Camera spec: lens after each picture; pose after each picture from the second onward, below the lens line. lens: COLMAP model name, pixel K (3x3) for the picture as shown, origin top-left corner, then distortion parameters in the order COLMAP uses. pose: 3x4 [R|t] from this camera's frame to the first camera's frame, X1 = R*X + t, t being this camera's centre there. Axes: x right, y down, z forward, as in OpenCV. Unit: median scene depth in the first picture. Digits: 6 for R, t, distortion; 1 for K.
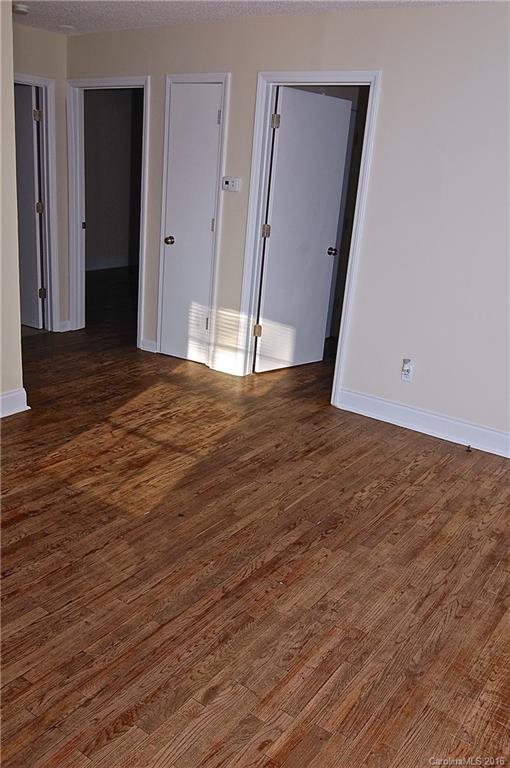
lens RADIAL K [[668.0, 0, 250.3], [0, 668.0, 382.1], [0, 0, 1]] dist [-0.000808, -0.003805]
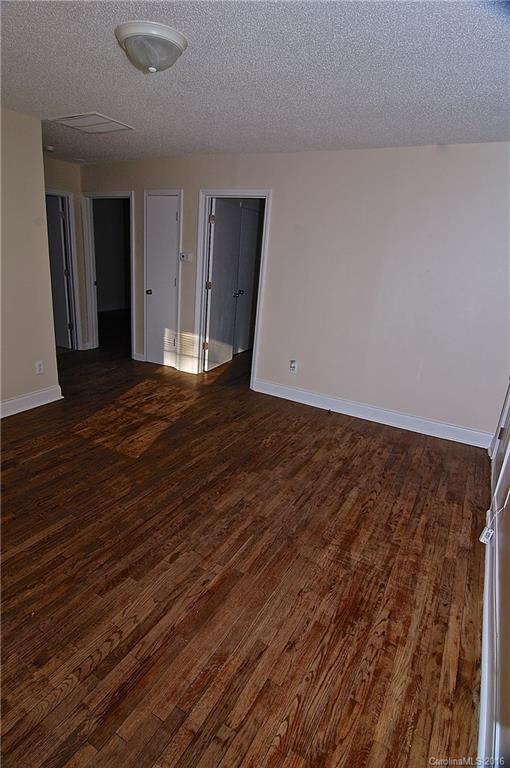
lens RADIAL K [[413.2, 0, 249.4], [0, 413.2, 383.2], [0, 0, 1]] dist [-0.004725, -0.013358]
pose [[0.994887, -0.034504, 0.094917, 0.029296], [0.033370, 0.999352, 0.013512, 0.007315], [-0.095321, -0.010276, 0.995394, -0.044171]]
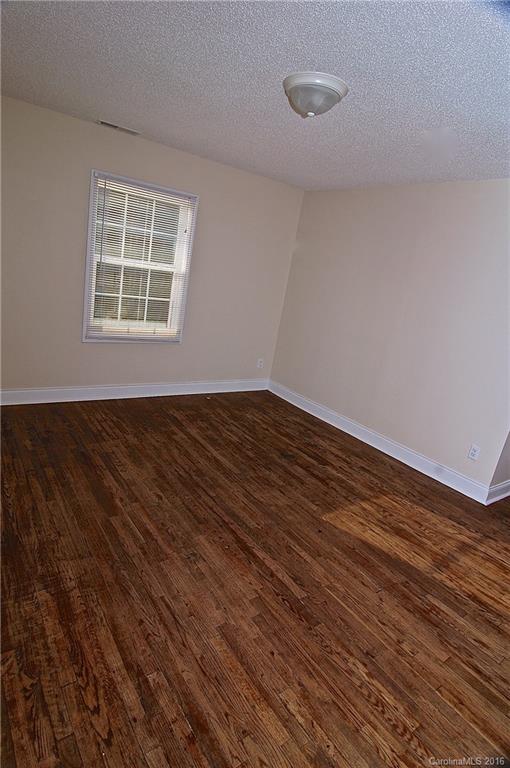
lens RADIAL K [[413.2, 0, 249.4], [0, 413.2, 383.2], [0, 0, 1]] dist [-0.004725, -0.013358]
pose [[-0.314141, 0.145295, -0.938192, 0.660714], [-0.448542, 0.848255, 0.281555, -0.225746], [0.836735, 0.509266, -0.201301, 0.826426]]
